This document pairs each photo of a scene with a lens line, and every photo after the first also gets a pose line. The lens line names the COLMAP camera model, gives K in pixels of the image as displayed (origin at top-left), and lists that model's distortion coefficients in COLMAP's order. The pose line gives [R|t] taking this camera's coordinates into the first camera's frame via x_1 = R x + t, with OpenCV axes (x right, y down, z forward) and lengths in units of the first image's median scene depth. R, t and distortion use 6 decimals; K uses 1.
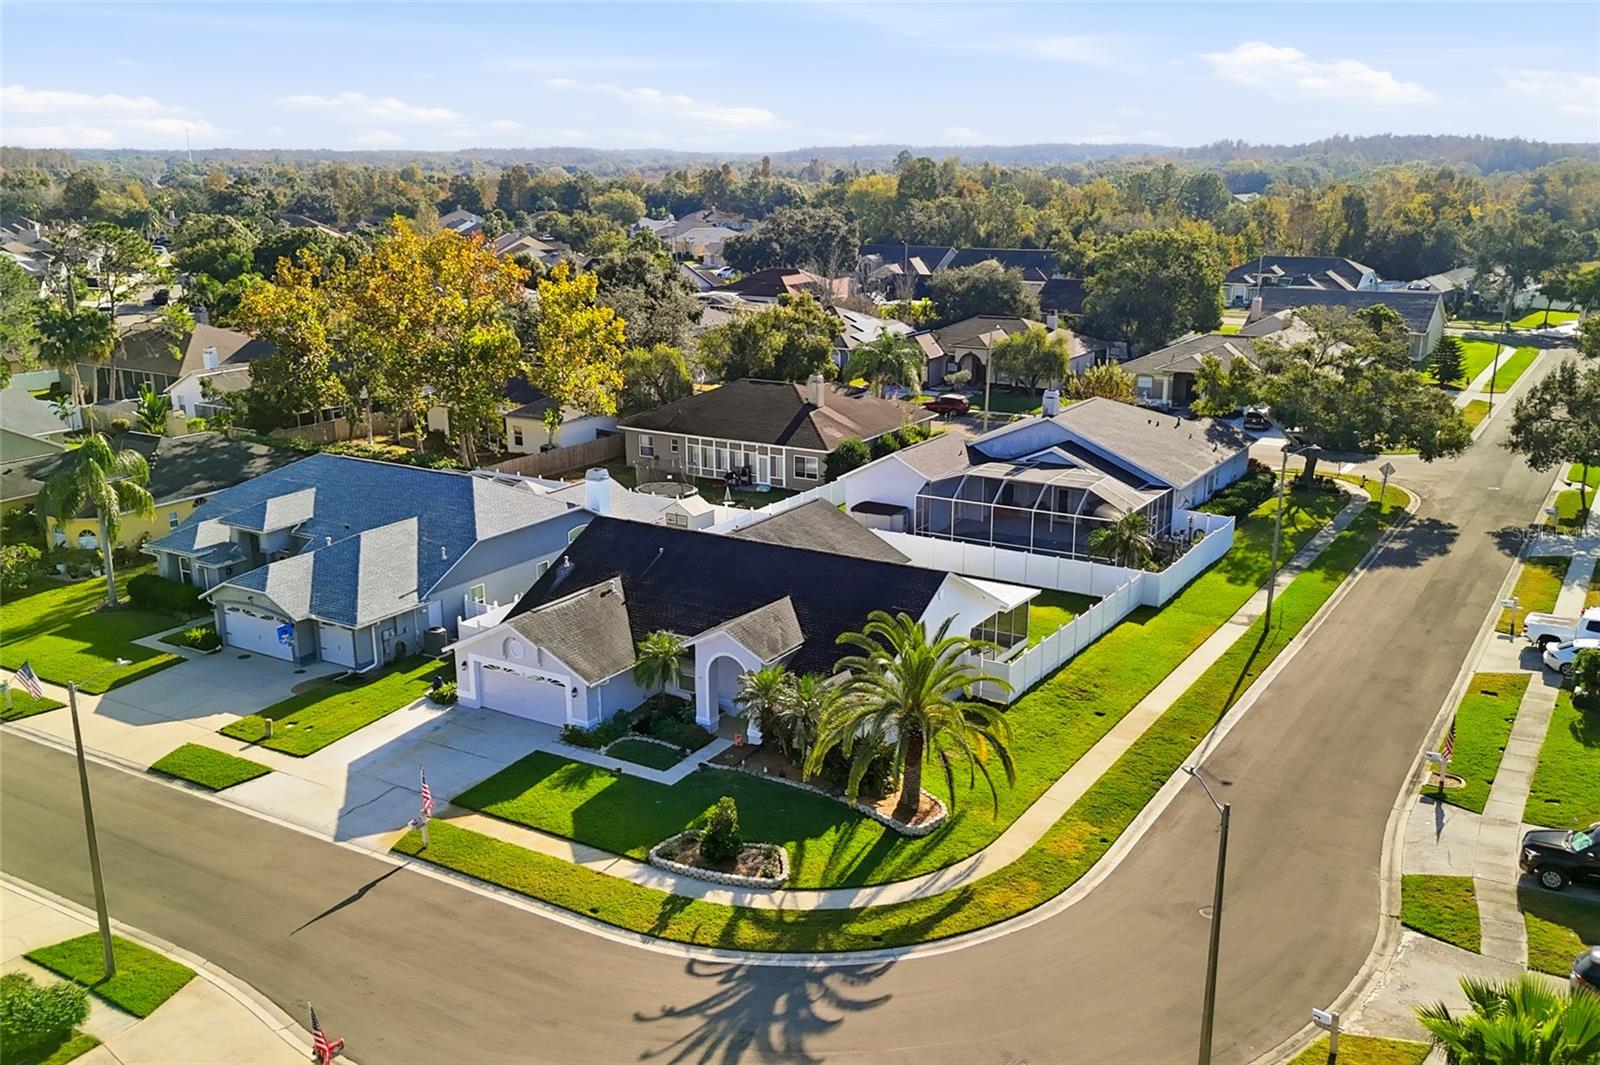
lens RADIAL K [[1413.3, 0, 800.0], [0, 1413.3, 532.5], [0, 0, 1]] dist [0.032091, -0.011677]
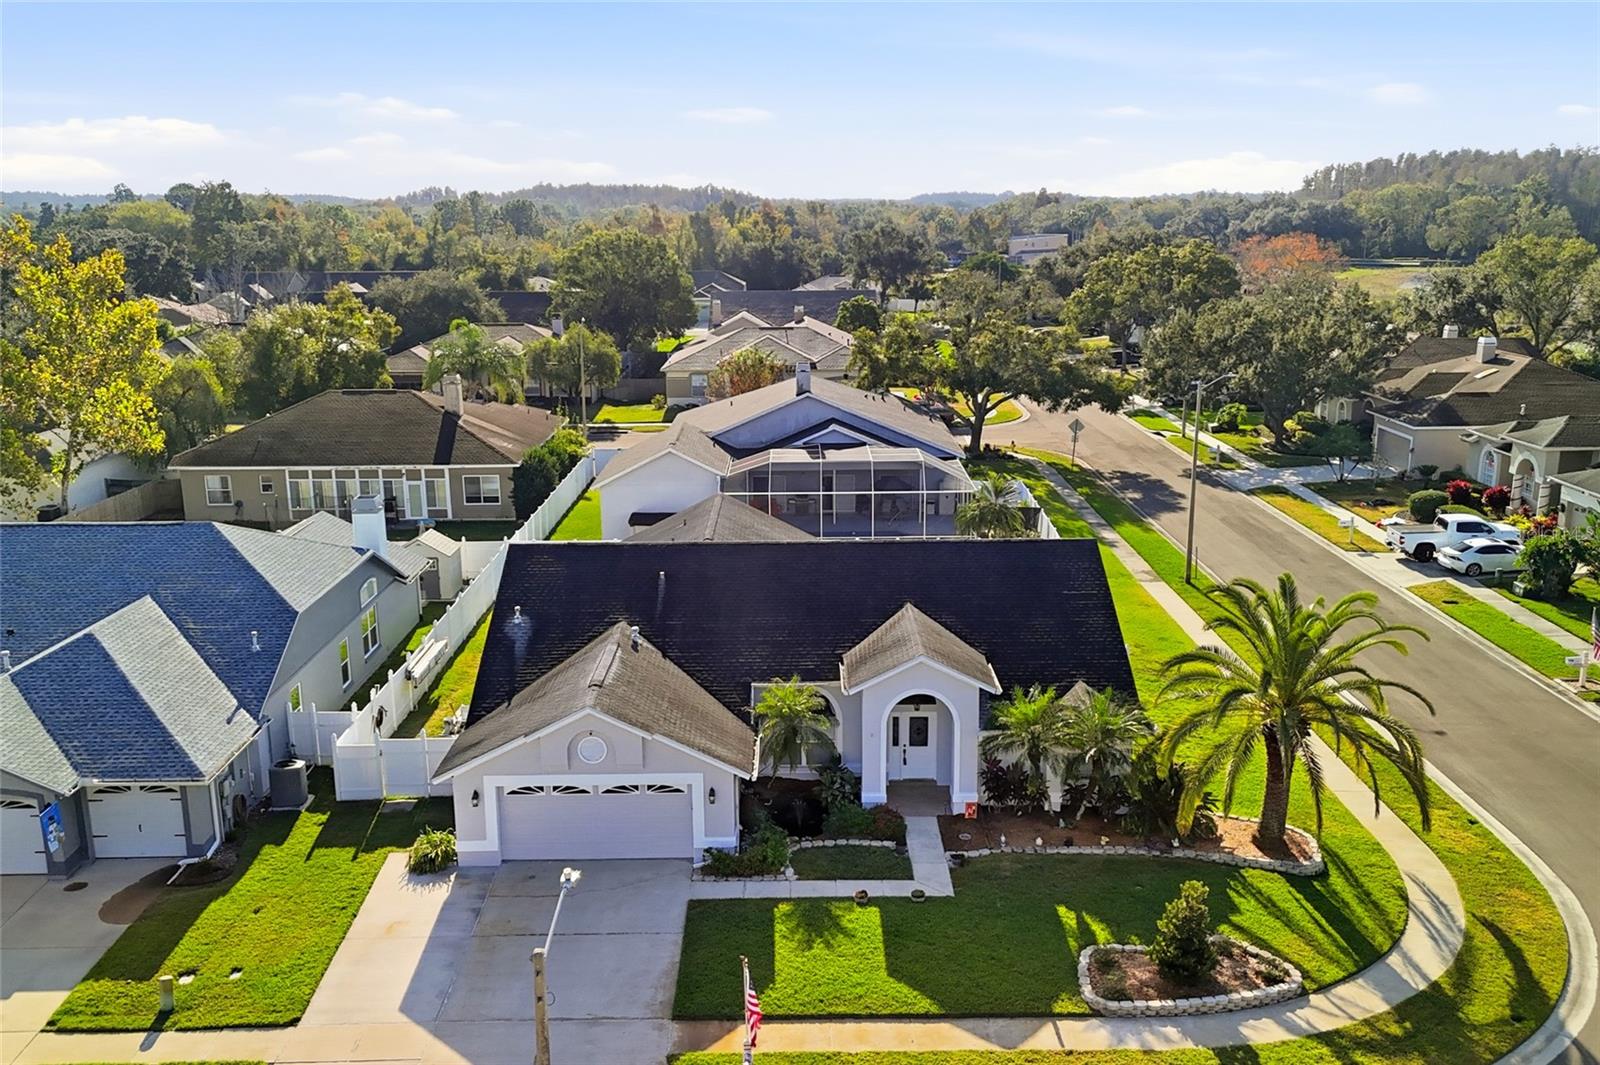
lens RADIAL K [[1413.3, 0, 800.0], [0, 1413.3, 532.5], [0, 0, 1]] dist [0.032091, -0.011677]
pose [[0.845152, -0.116842, 0.521600, -0.368330], [0.136944, 0.990579, 0.000005, 0.001613], [-0.516686, 0.071426, 0.853190, 0.360821]]
